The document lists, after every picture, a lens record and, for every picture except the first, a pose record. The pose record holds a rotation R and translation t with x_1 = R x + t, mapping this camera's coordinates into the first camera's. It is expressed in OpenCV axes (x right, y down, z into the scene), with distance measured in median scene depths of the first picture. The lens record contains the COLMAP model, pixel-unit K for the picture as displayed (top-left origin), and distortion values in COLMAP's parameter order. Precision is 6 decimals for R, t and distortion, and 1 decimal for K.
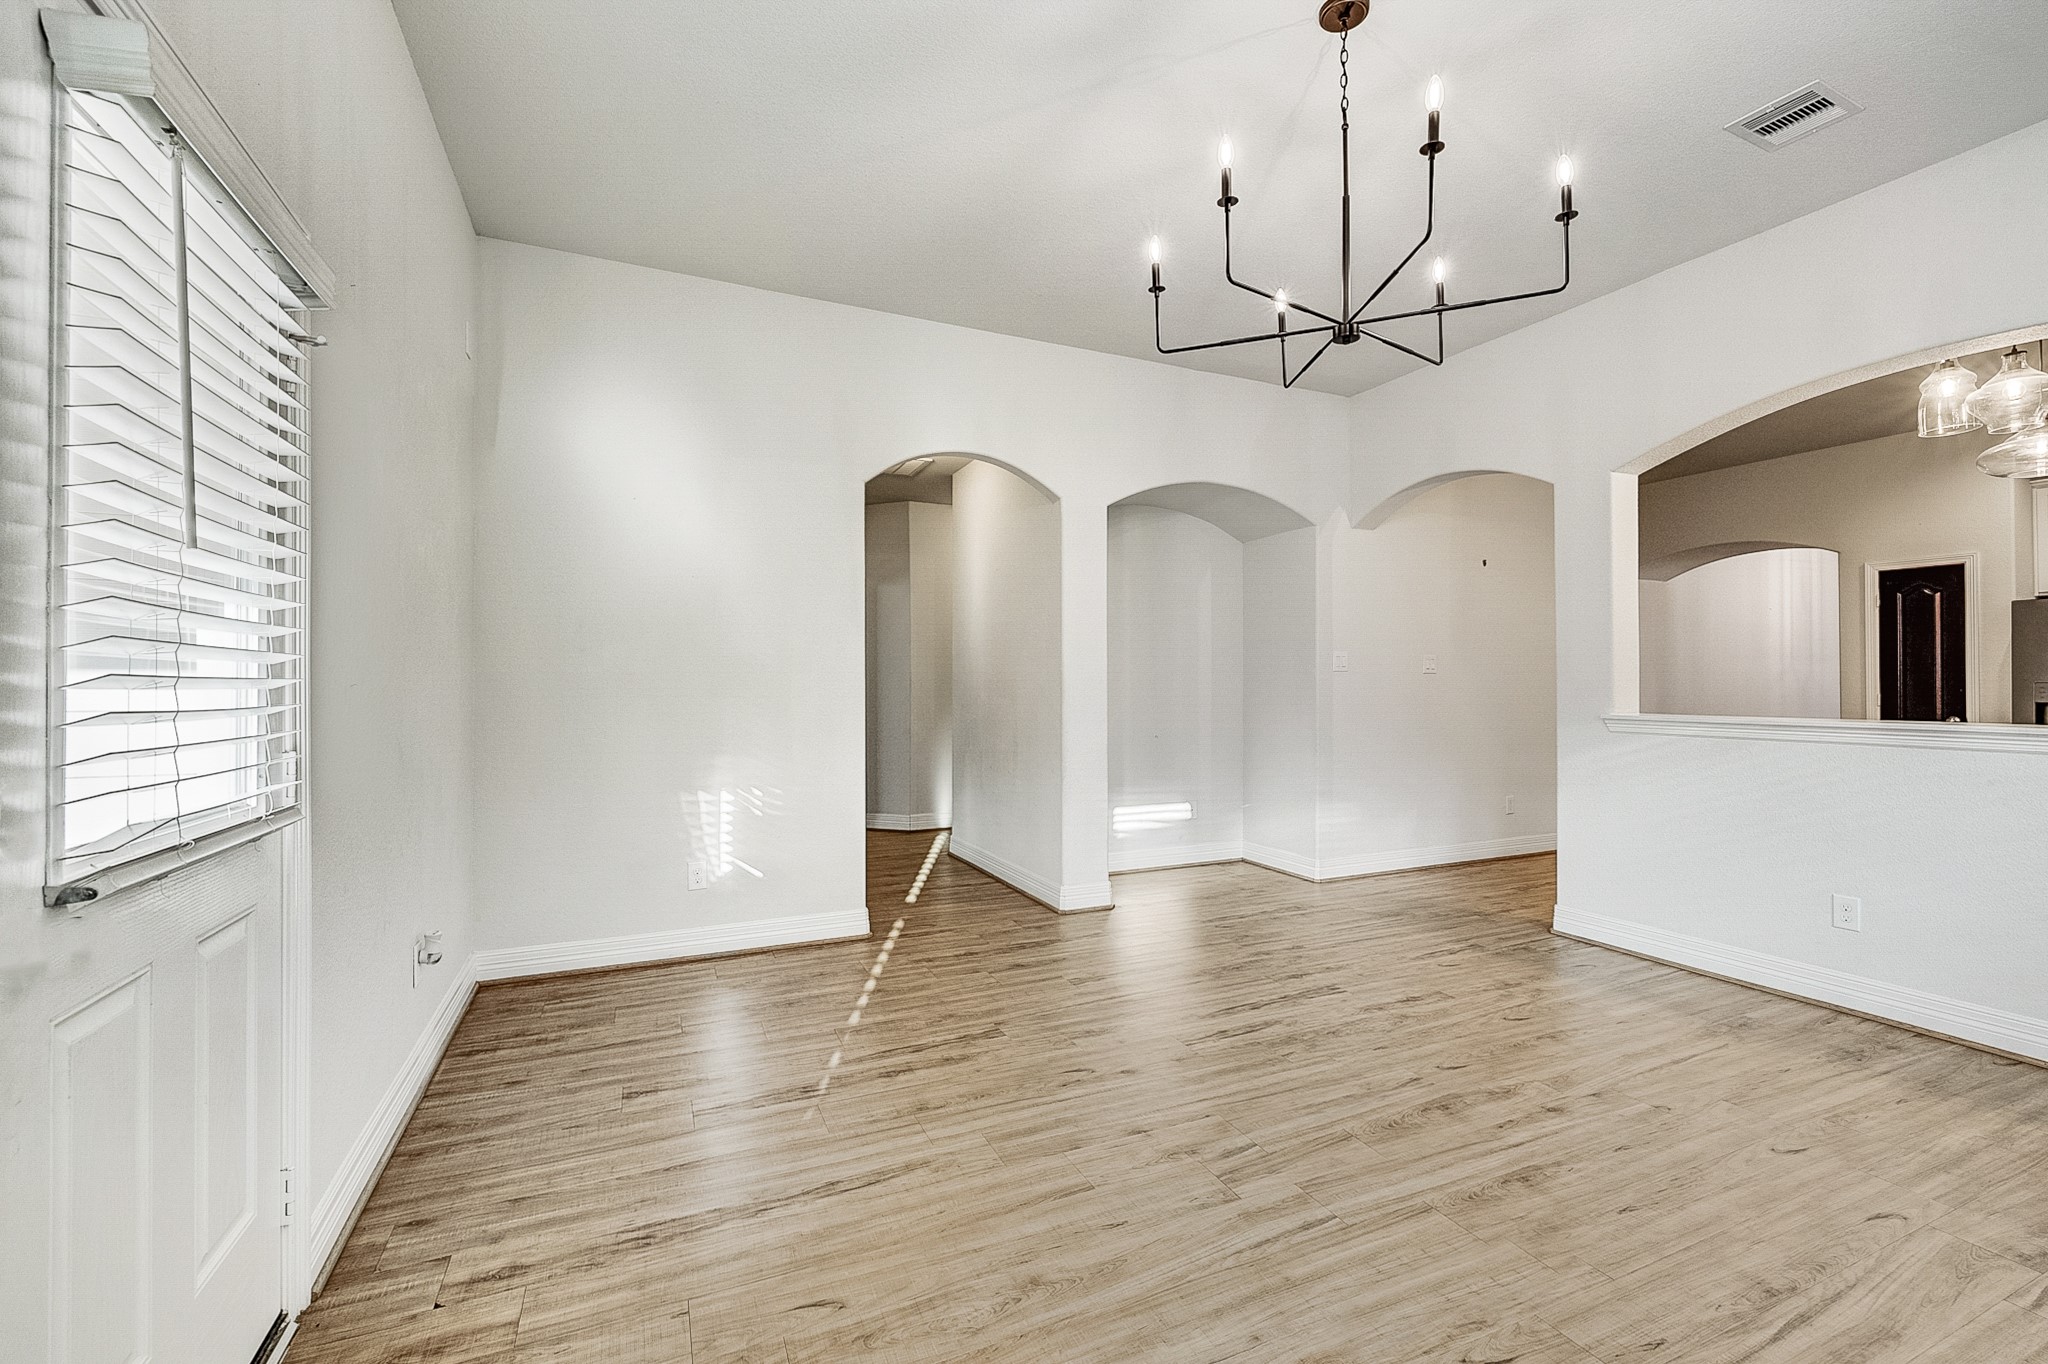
lens RADIAL K [[861.3, 0, 1033.8], [0, 861.3, 675.9], [0, 0, 1]] dist [0.001803, -0.000163]
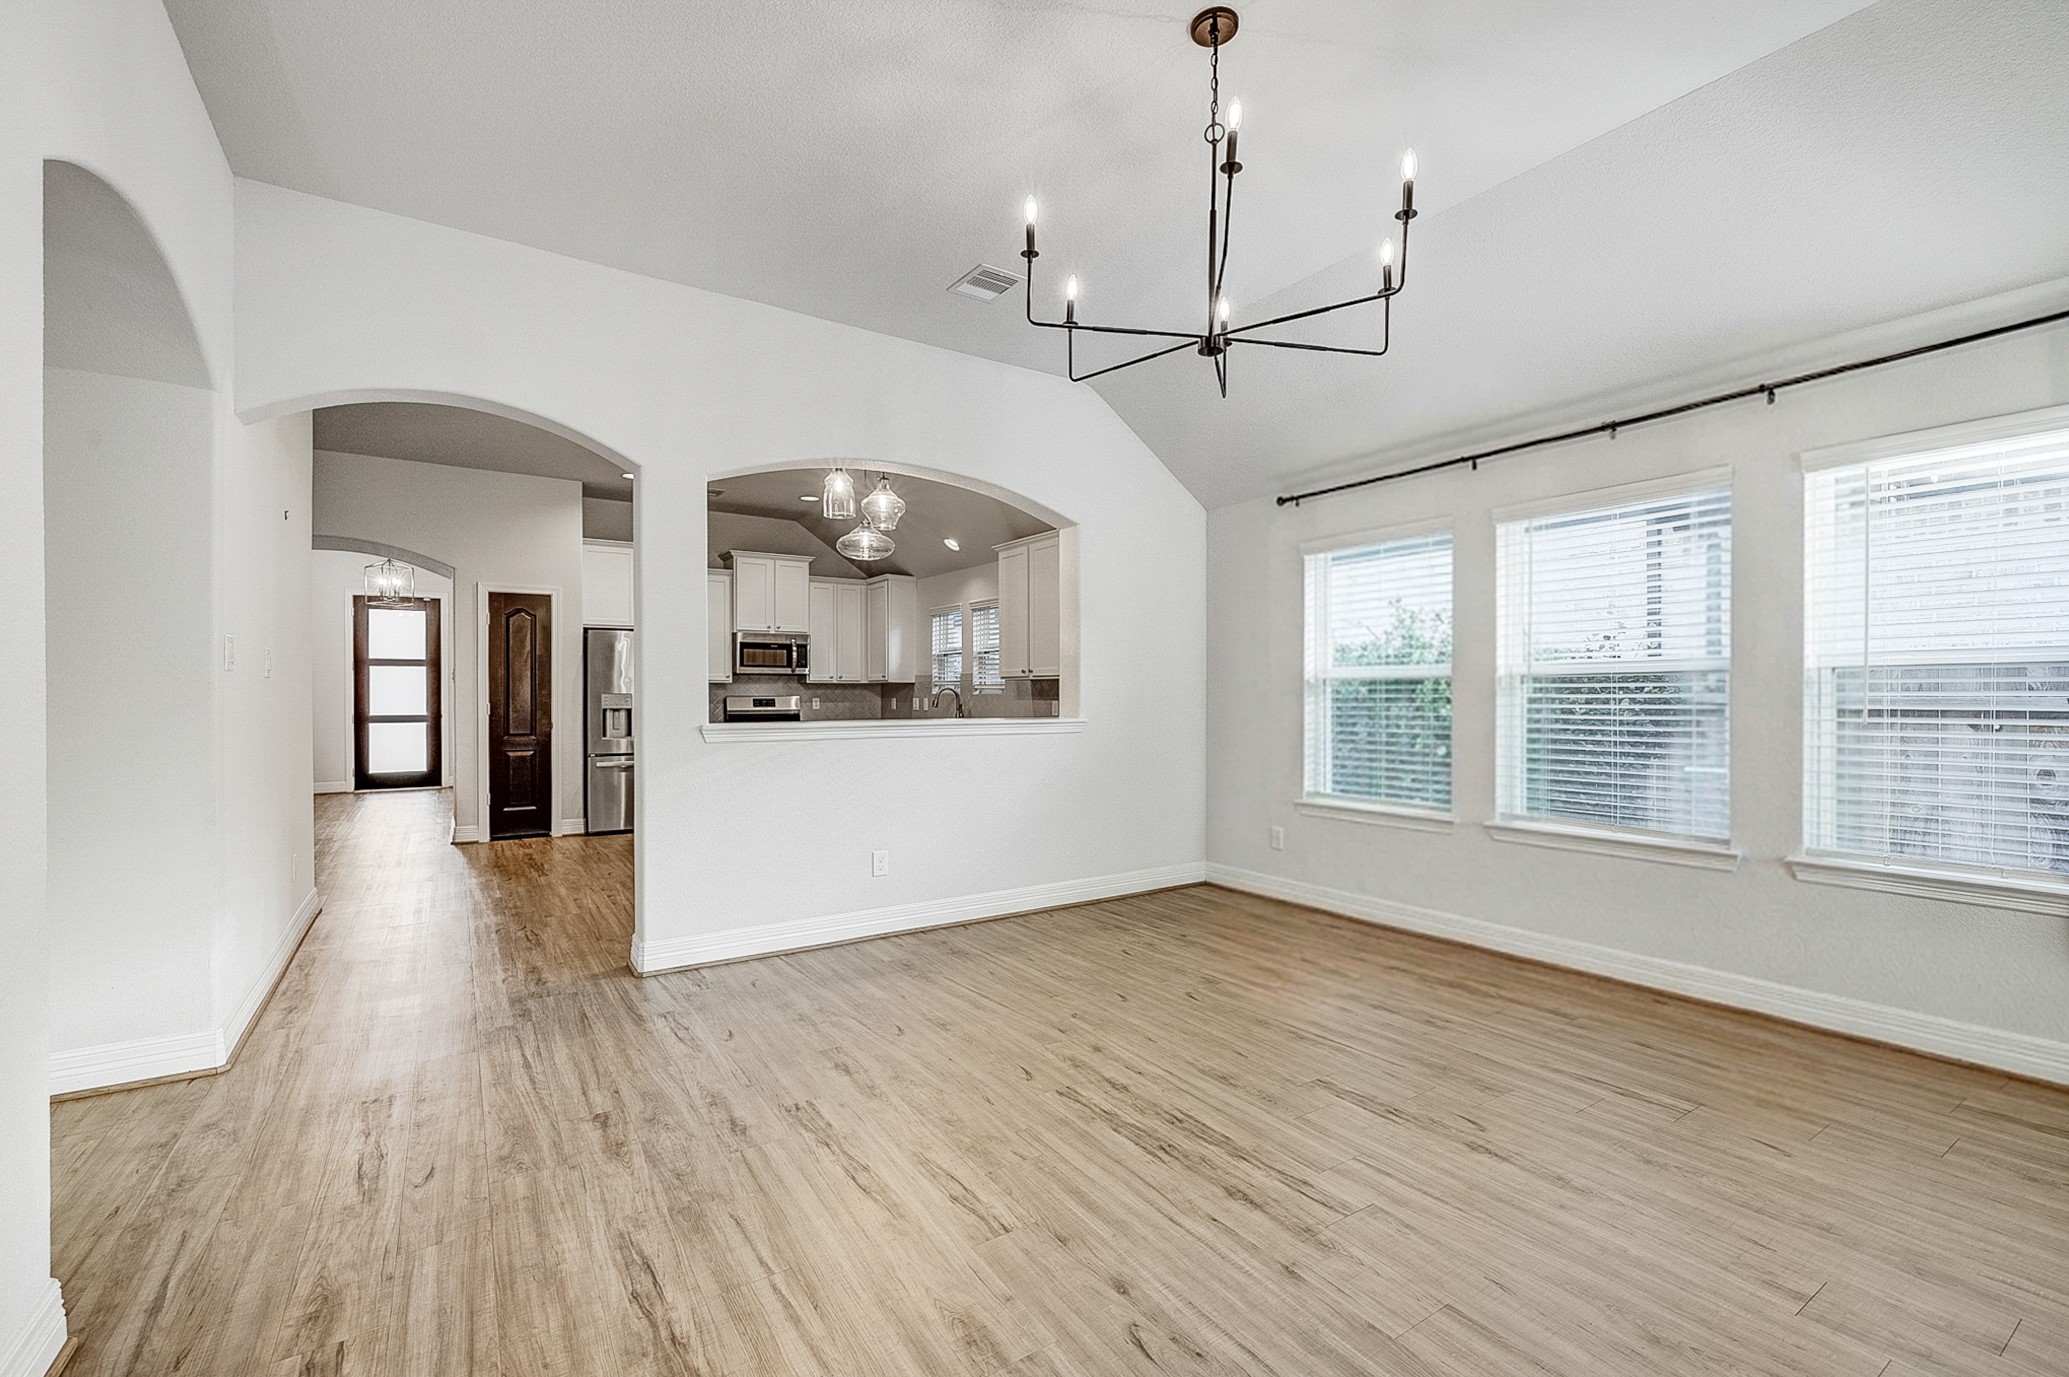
lens RADIAL K [[888.8, 0, 1023.8], [0, 888.8, 698.3], [0, 0, 1]] dist [0.000863, 0.000234]
pose [[-0.159876, -0.003052, 0.987132, -0.561835], [-0.004486, 0.999987, 0.002366, 0.013547], [-0.987127, -0.004050, -0.159888, 1.223932]]
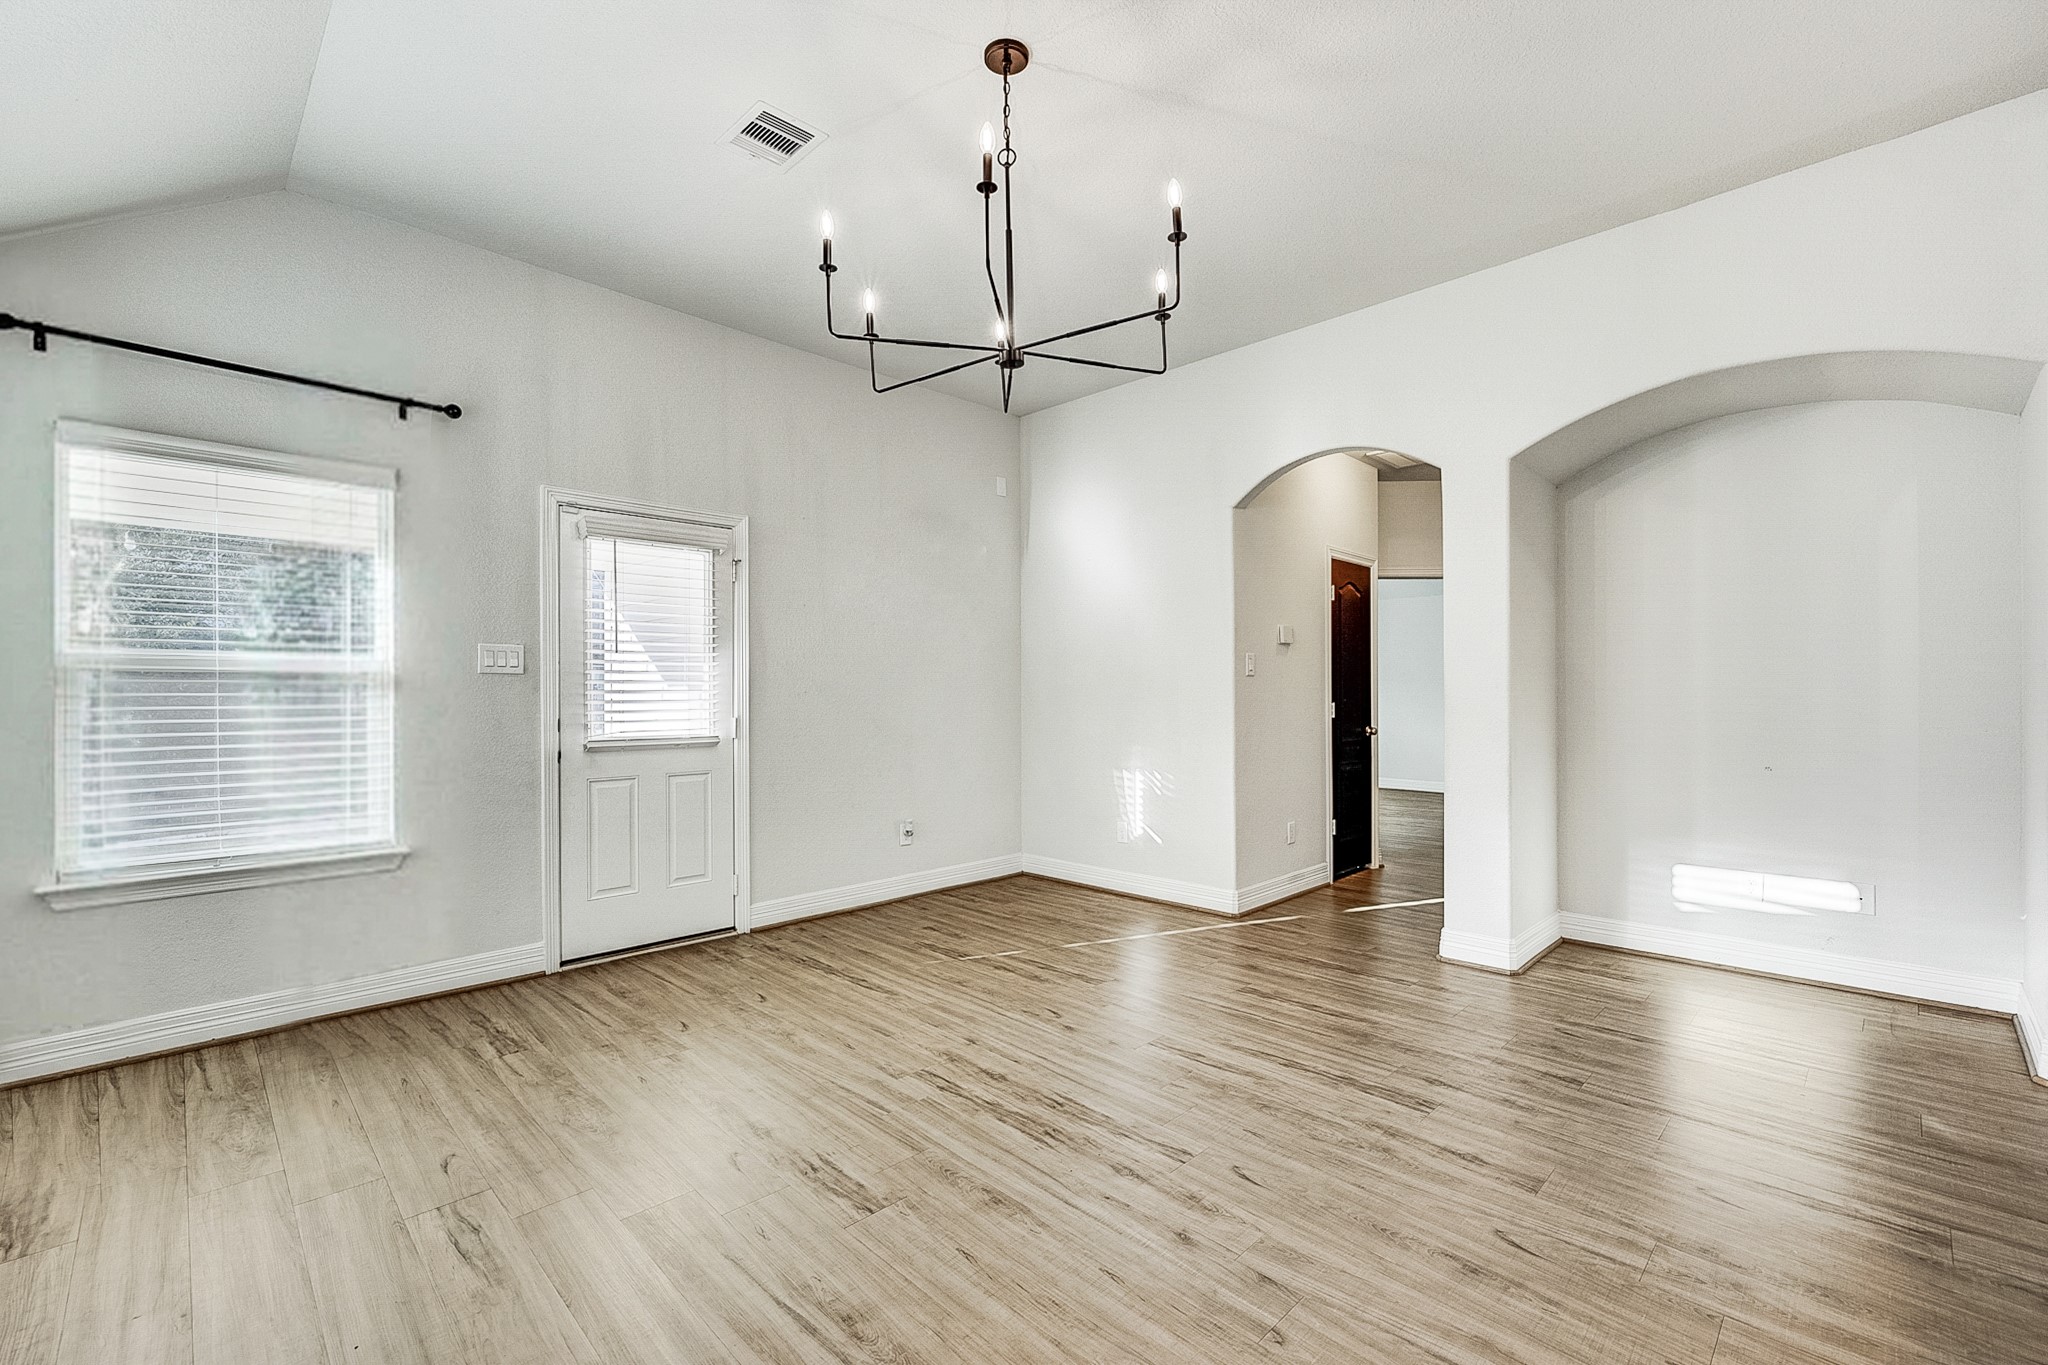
lens RADIAL K [[861.7, 0, 1022.2], [0, 861.7, 694.2], [0, 0, 1]] dist [-0.001273, 0.000087]
pose [[0.352288, 0.001877, -0.935890, 1.200747], [0.011357, 0.999916, 0.006280, 0.007435], [0.935823, -0.012842, 0.352237, 0.562187]]
